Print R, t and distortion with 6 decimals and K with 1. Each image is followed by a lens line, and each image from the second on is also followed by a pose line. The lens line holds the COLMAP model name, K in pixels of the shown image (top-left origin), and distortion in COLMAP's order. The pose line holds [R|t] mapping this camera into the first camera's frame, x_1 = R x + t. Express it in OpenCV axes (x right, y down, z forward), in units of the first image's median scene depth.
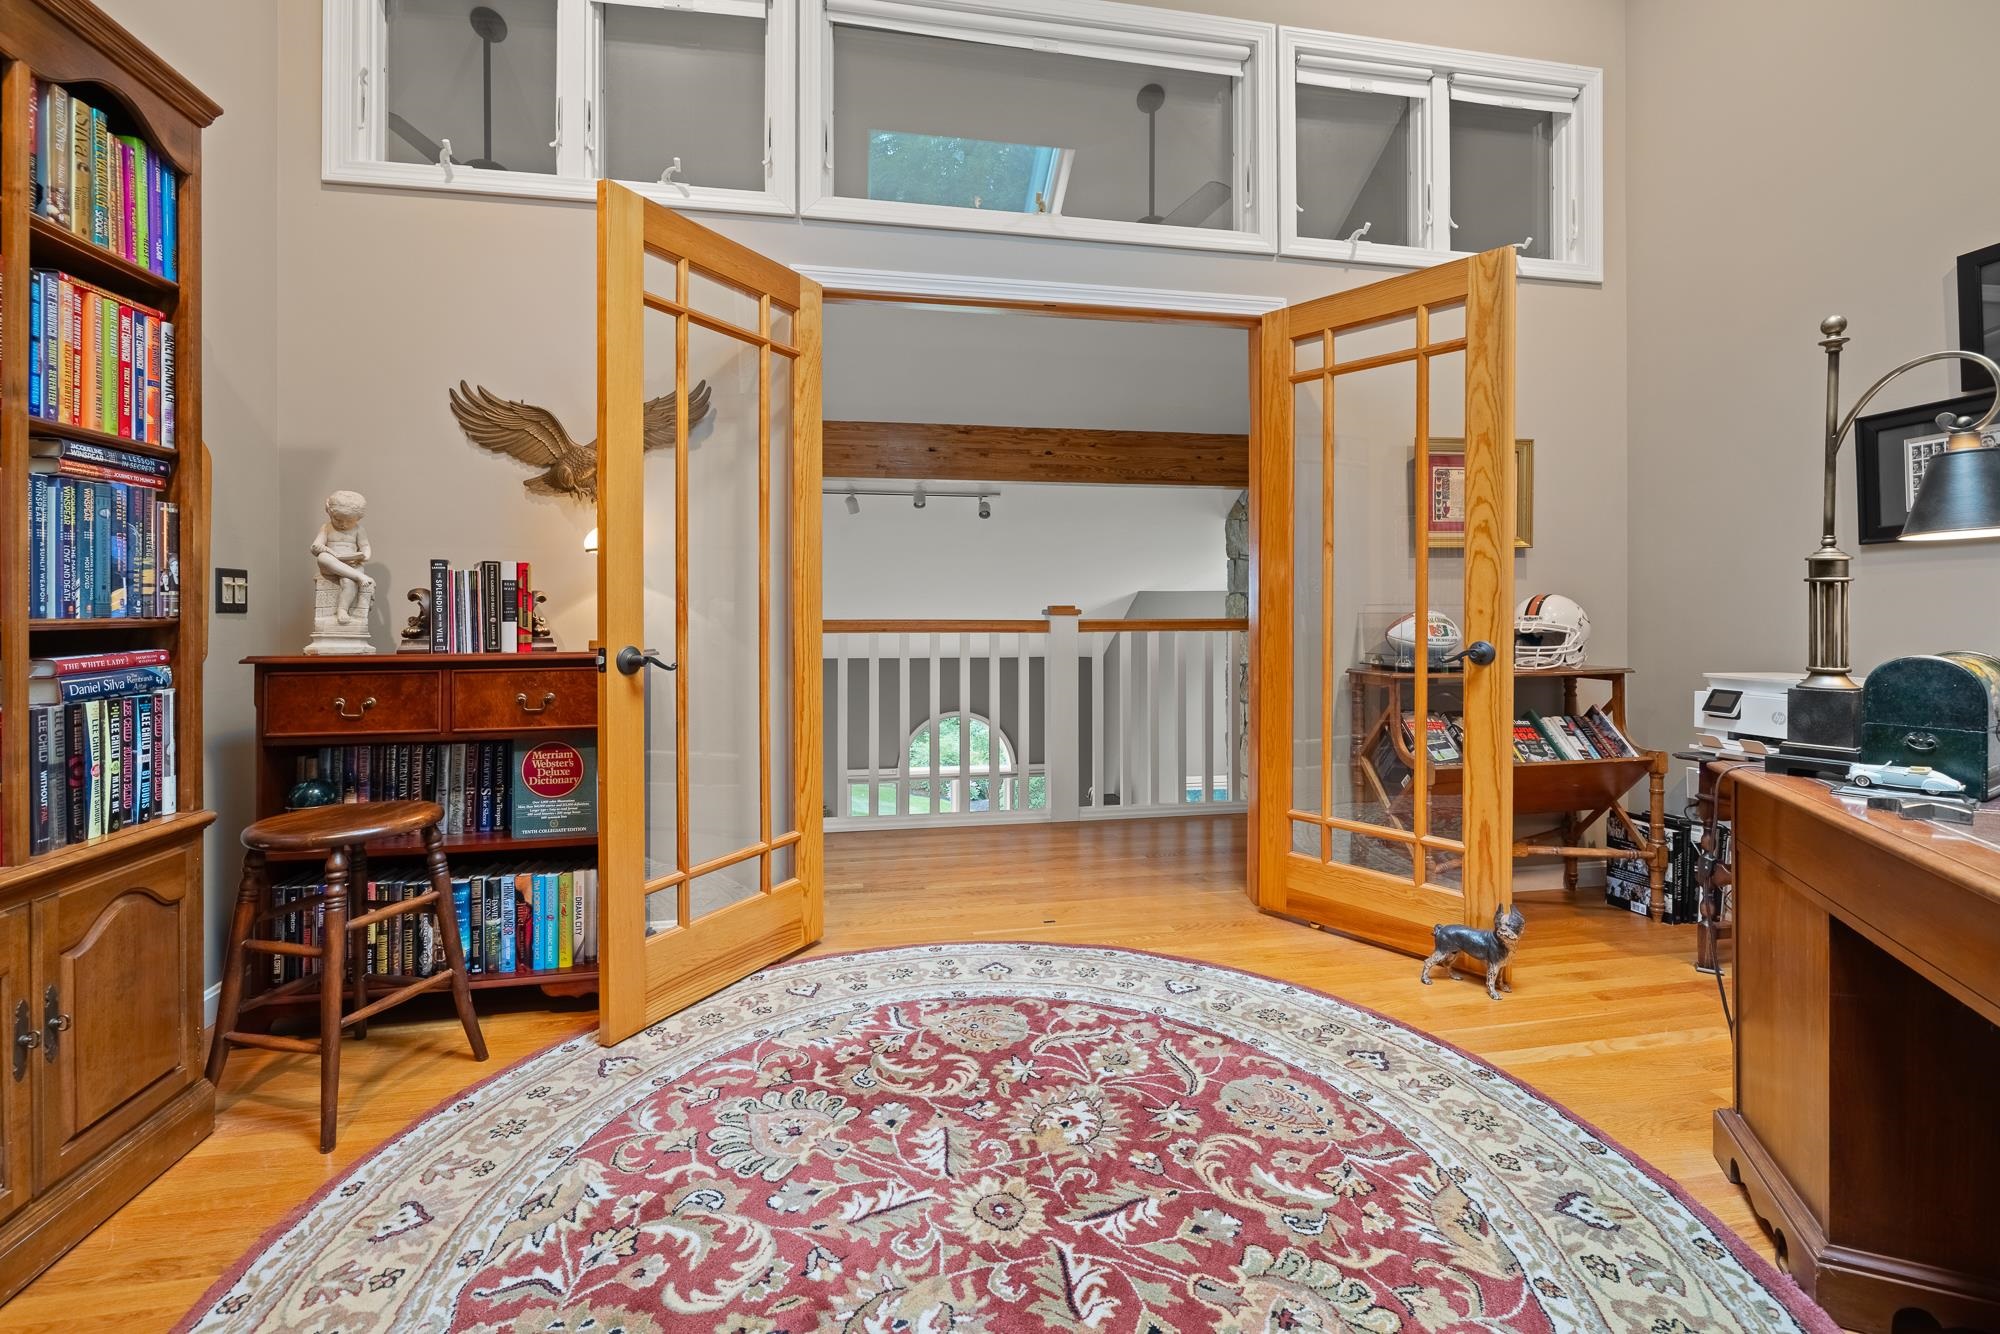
lens RADIAL K [[857.6, 0, 993.9], [0, 857.6, 616.8], [0, 0, 1]] dist [-0.001493, -0.000602]
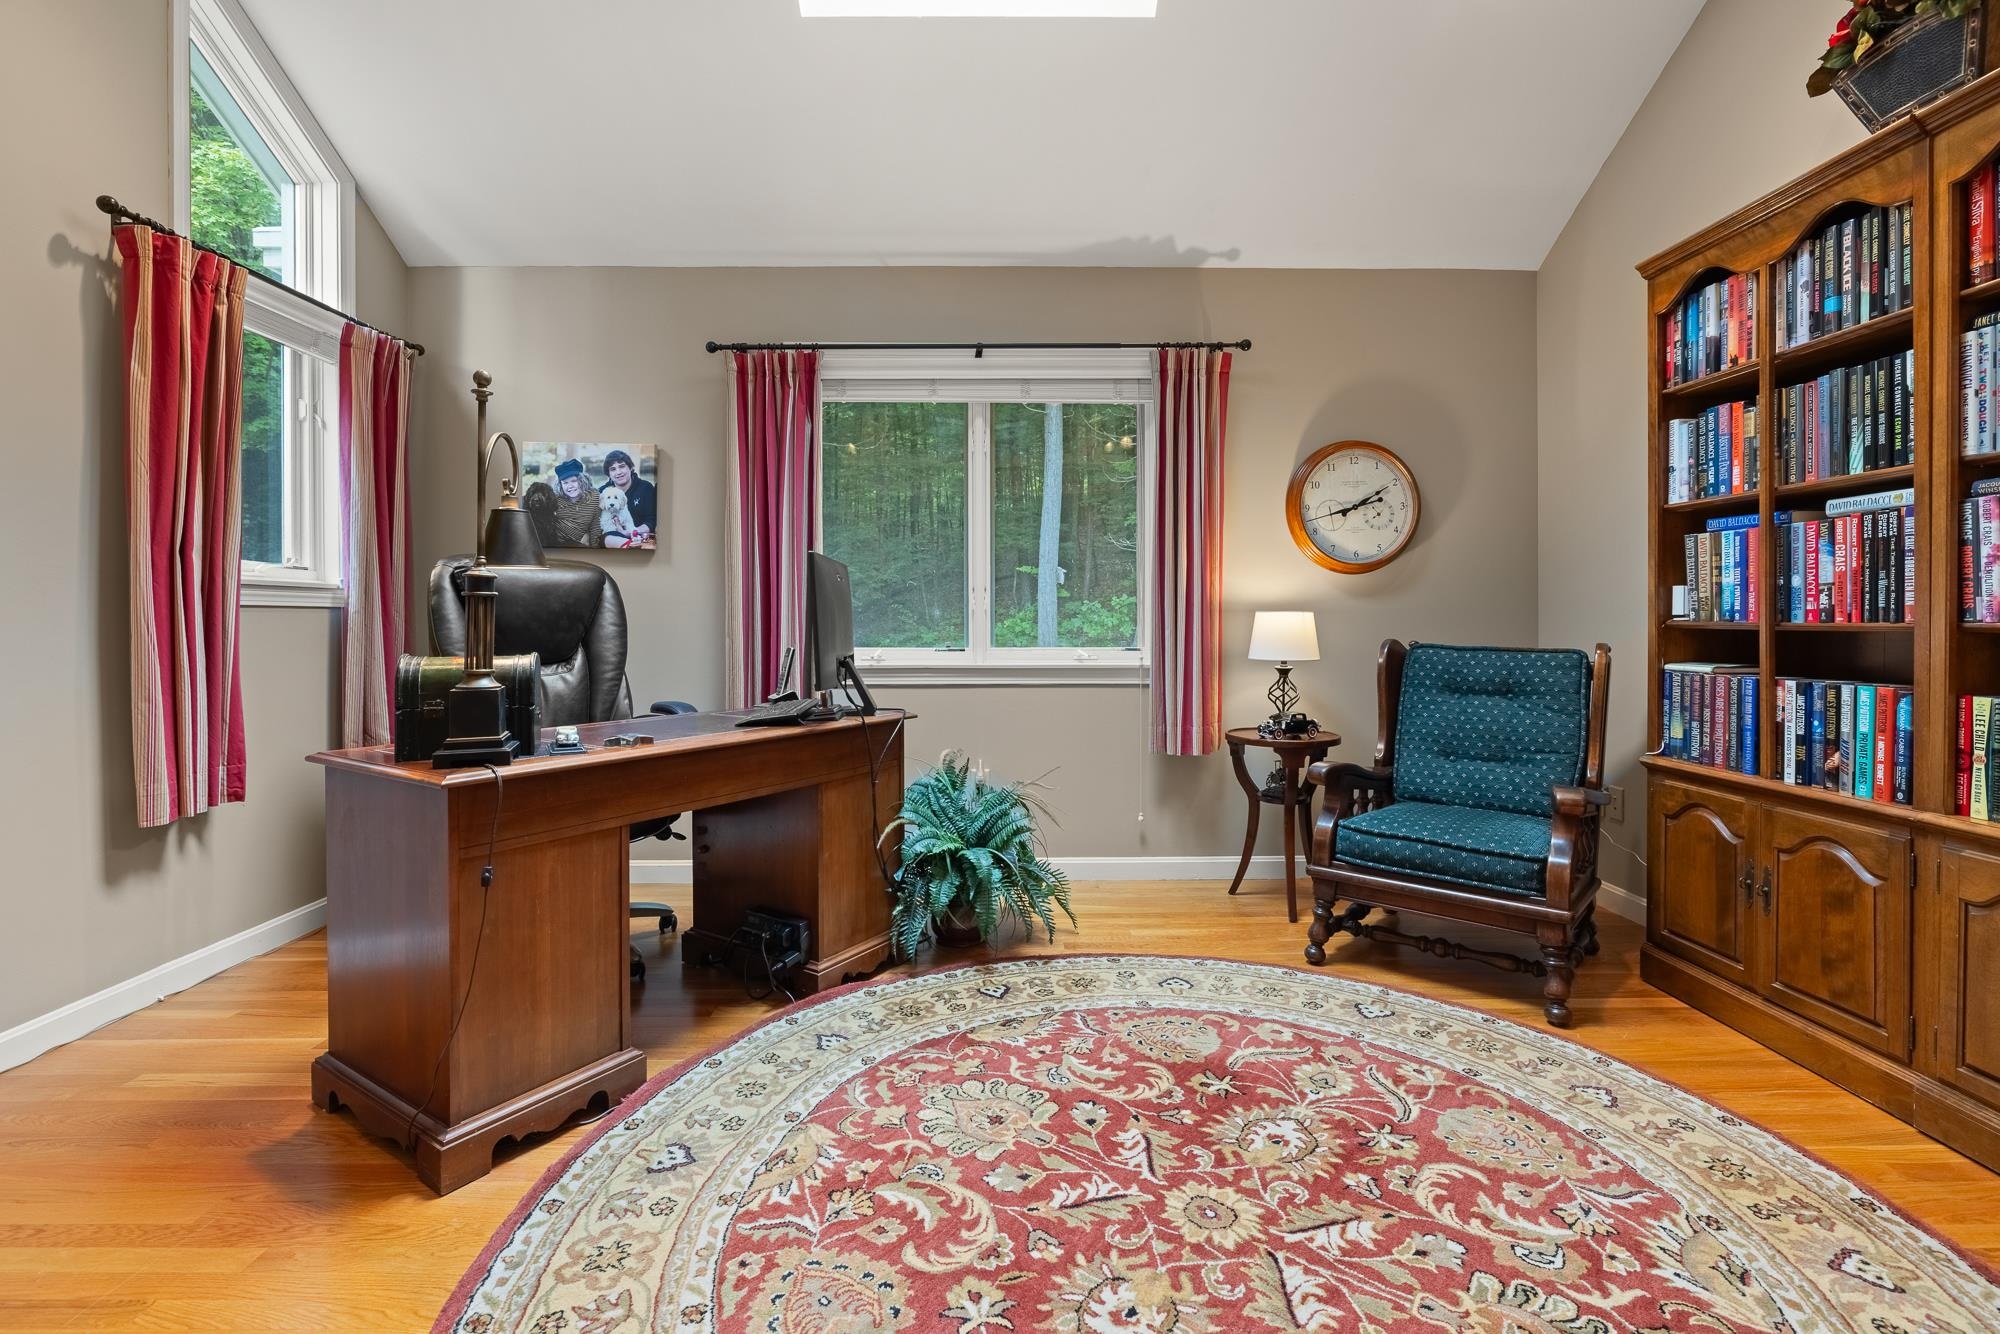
lens RADIAL K [[899.6, 0, 1000.1], [0, 899.6, 622.3], [0, 0, 1]] dist [-0.003821, -0.000755]
pose [[-0.987839, 0.002476, 0.155462, 0.081926], [0.003166, 0.999986, 0.004194, -0.007746], [-0.155449, 0.004635, -0.987833, 2.001346]]
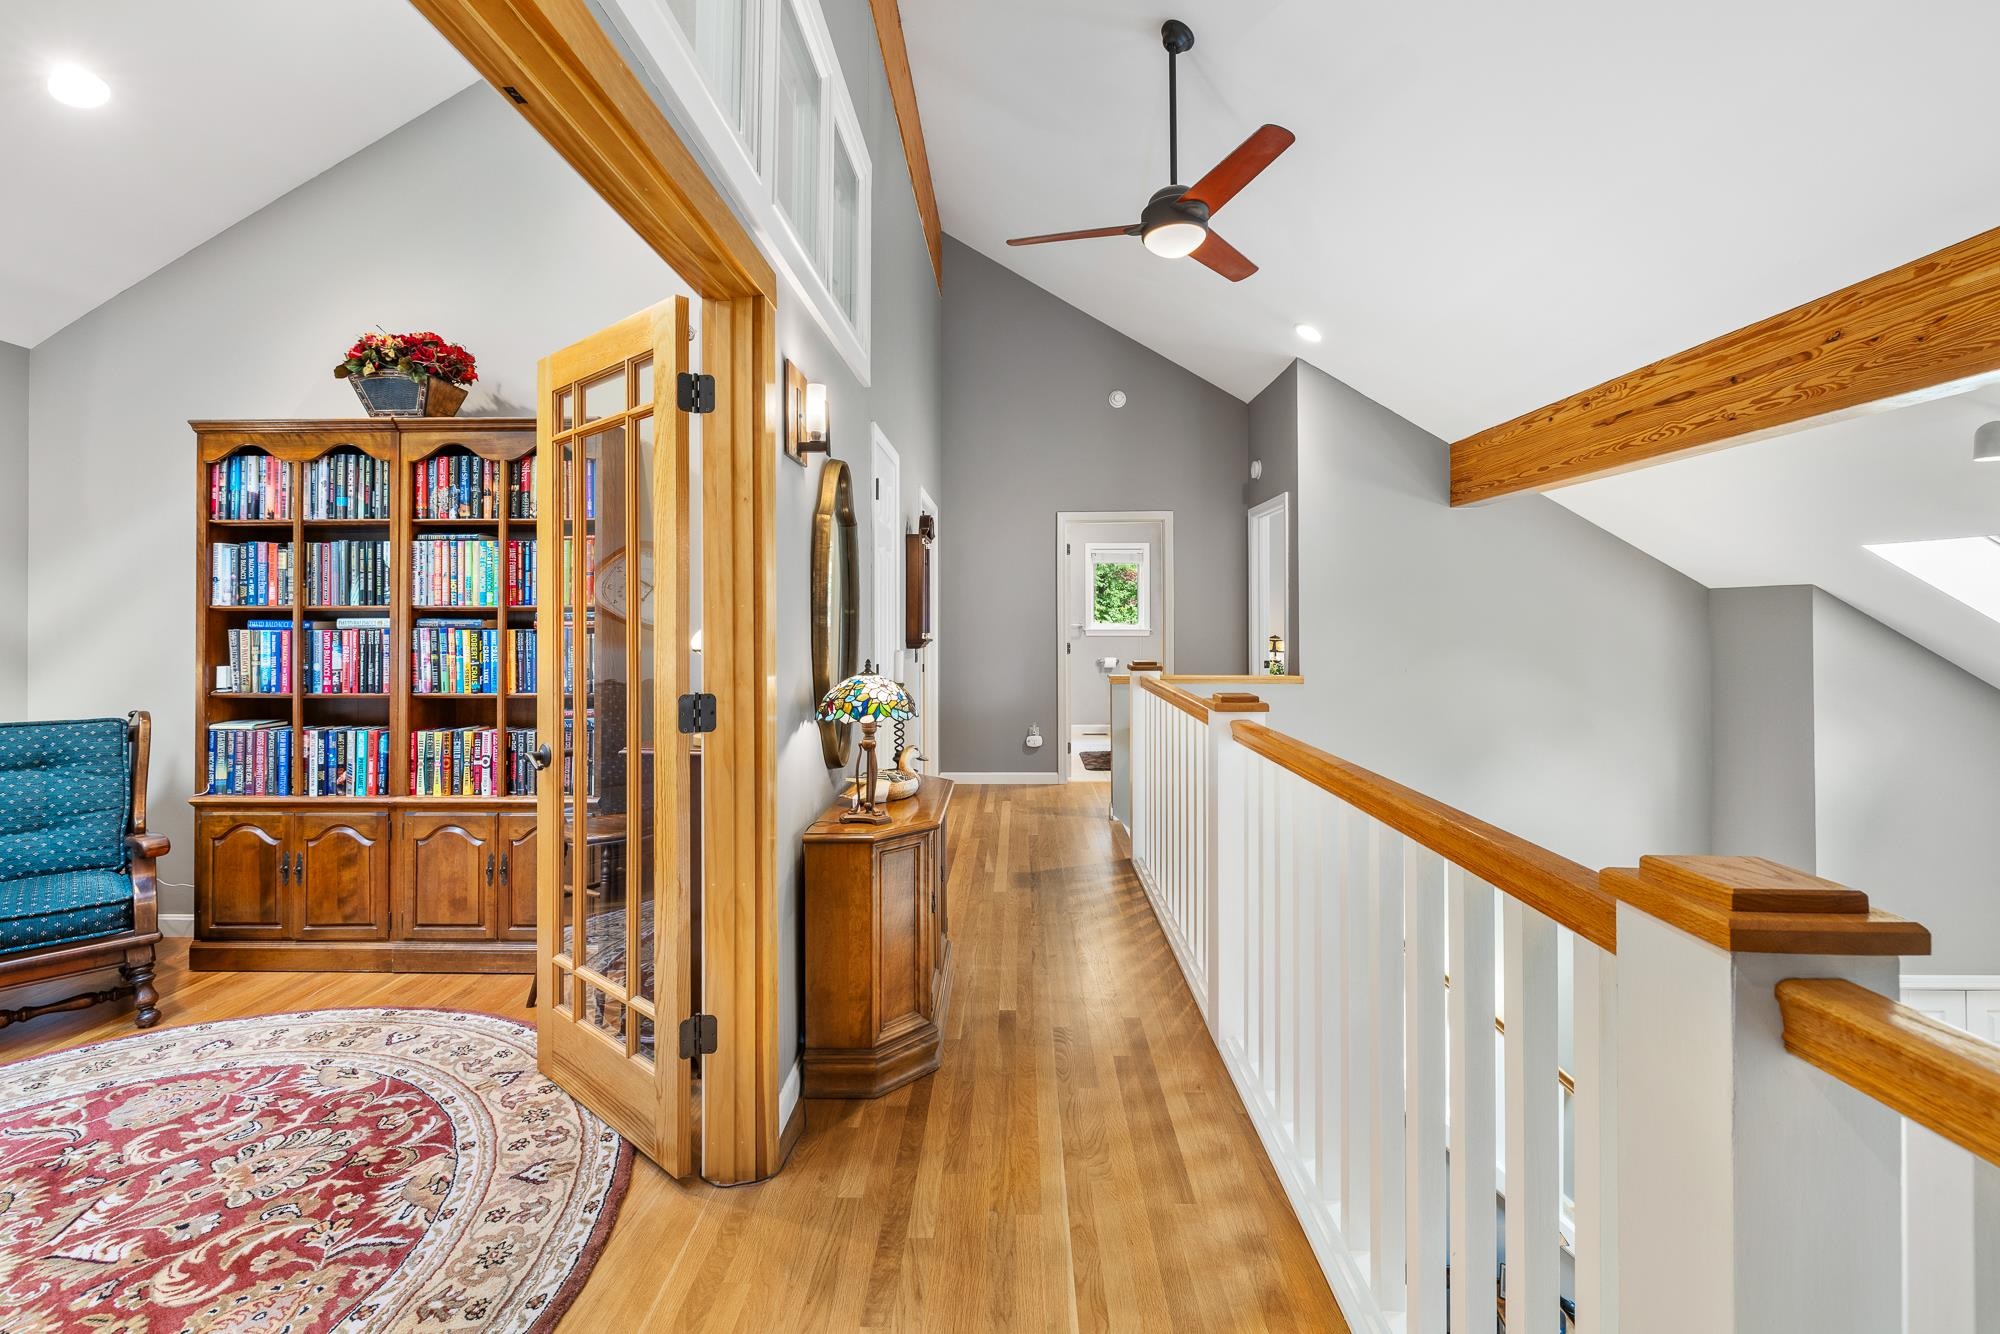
lens RADIAL K [[857.6, 0, 993.9], [0, 857.6, 616.8], [0, 0, 1]] dist [-0.001493, -0.000602]
pose [[-0.197735, -0.000593, -0.980255, 0.810754], [0.001944, 0.999998, -0.000998, -0.180886], [0.980254, -0.002103, -0.197734, 2.477474]]
